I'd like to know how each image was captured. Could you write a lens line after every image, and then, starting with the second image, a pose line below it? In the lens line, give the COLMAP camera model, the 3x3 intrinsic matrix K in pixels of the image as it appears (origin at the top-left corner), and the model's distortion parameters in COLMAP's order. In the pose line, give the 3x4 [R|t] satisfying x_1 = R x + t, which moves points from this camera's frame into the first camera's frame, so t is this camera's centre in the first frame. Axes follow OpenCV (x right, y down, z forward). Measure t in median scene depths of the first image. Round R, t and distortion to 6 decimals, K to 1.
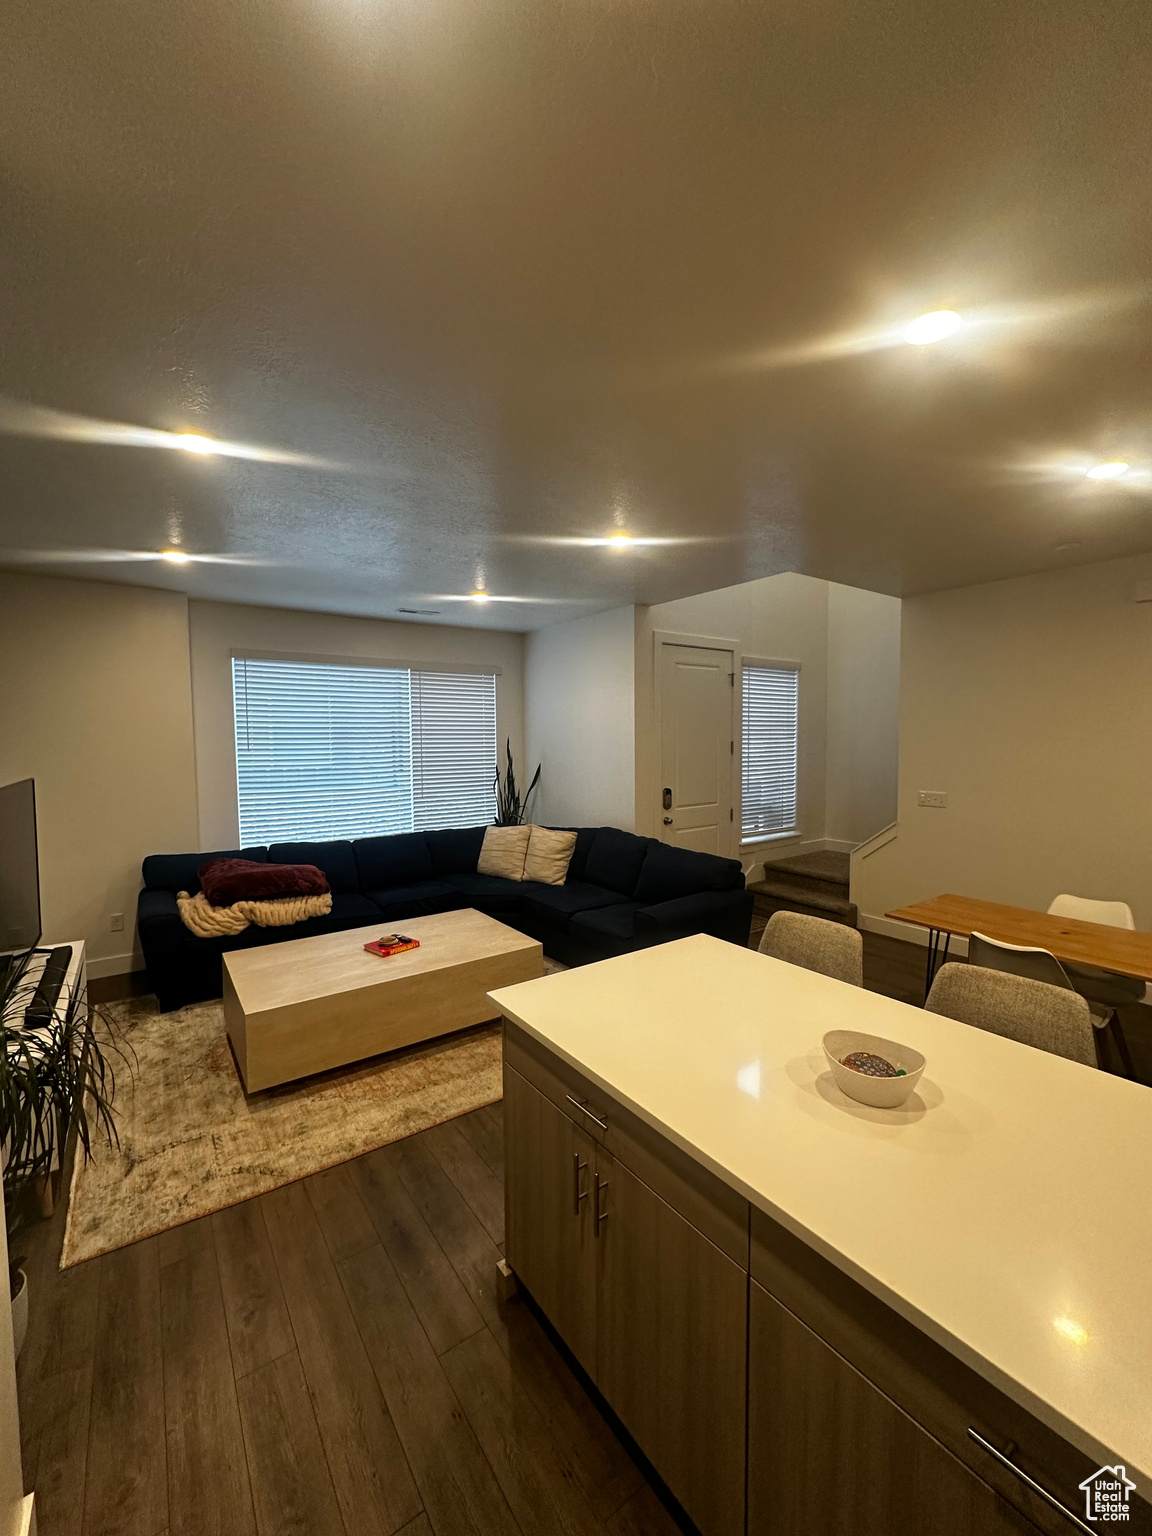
lens RADIAL K [[610.6, 0, 576.0], [0, 610.6, 768.0], [0, 0, 1]] dist [-0.000119, 0.000093]
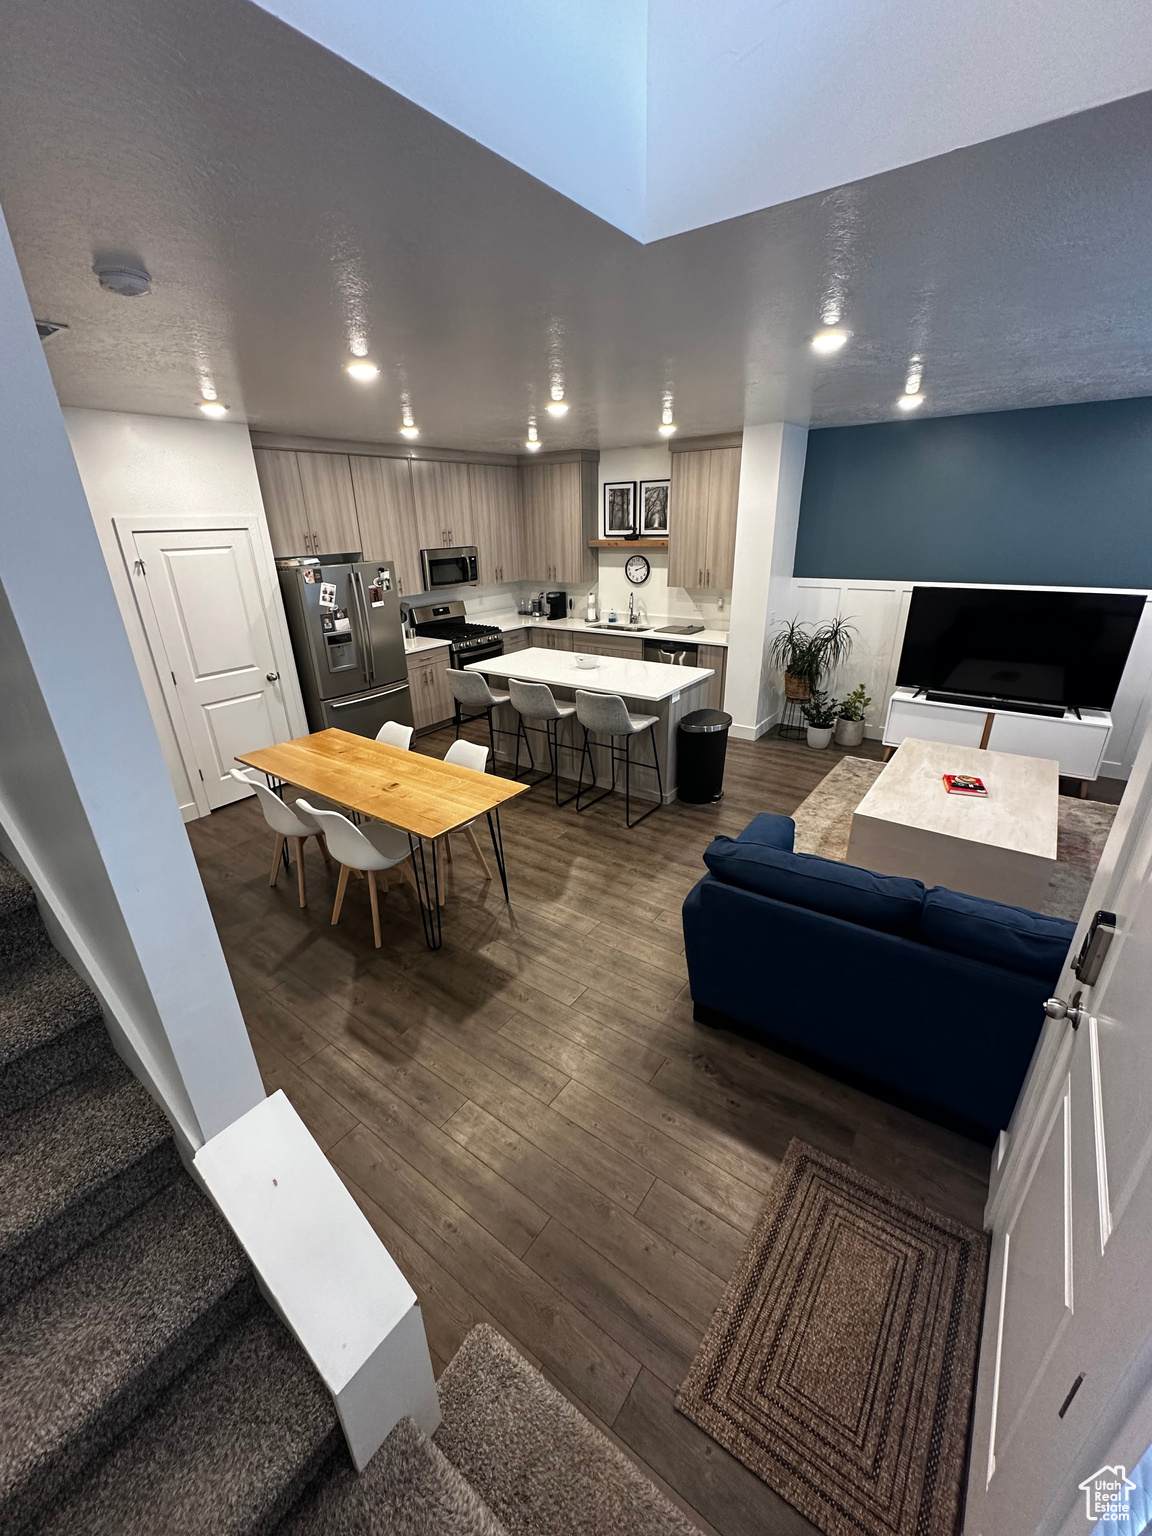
lens RADIAL K [[610.6, 0, 576.0], [0, 610.6, 768.0], [0, 0, 1]] dist [-0.000119, 0.000093]
pose [[-0.949247, 0.145263, -0.278980, 0.645065], [0.011905, 0.902922, 0.429639, -0.204653], [0.314308, 0.404512, -0.858825, 1.728886]]
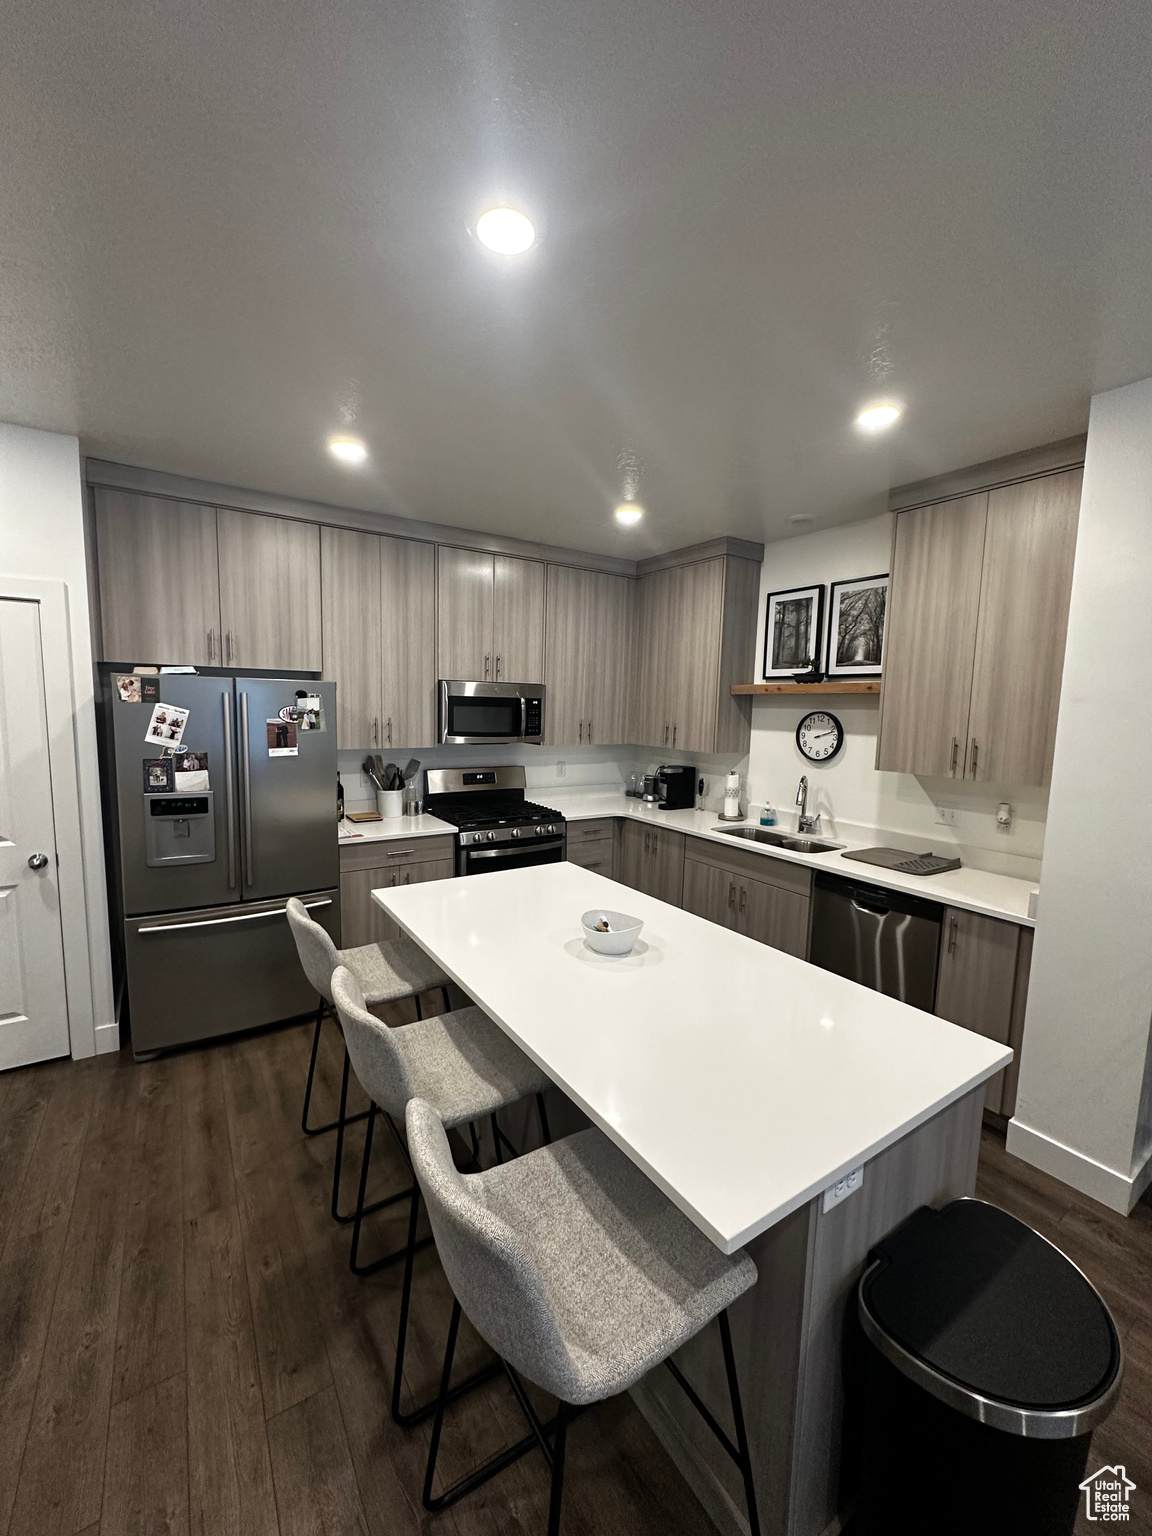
lens RADIAL K [[610.6, 0, 576.0], [0, 610.6, 768.0], [0, 0, 1]] dist [-0.000119, 0.000093]
pose [[-0.999054, -0.021595, 0.037740, 0.215799], [-0.015260, 0.986879, 0.160738, -0.051344], [-0.040716, 0.160010, -0.986275, 0.950278]]
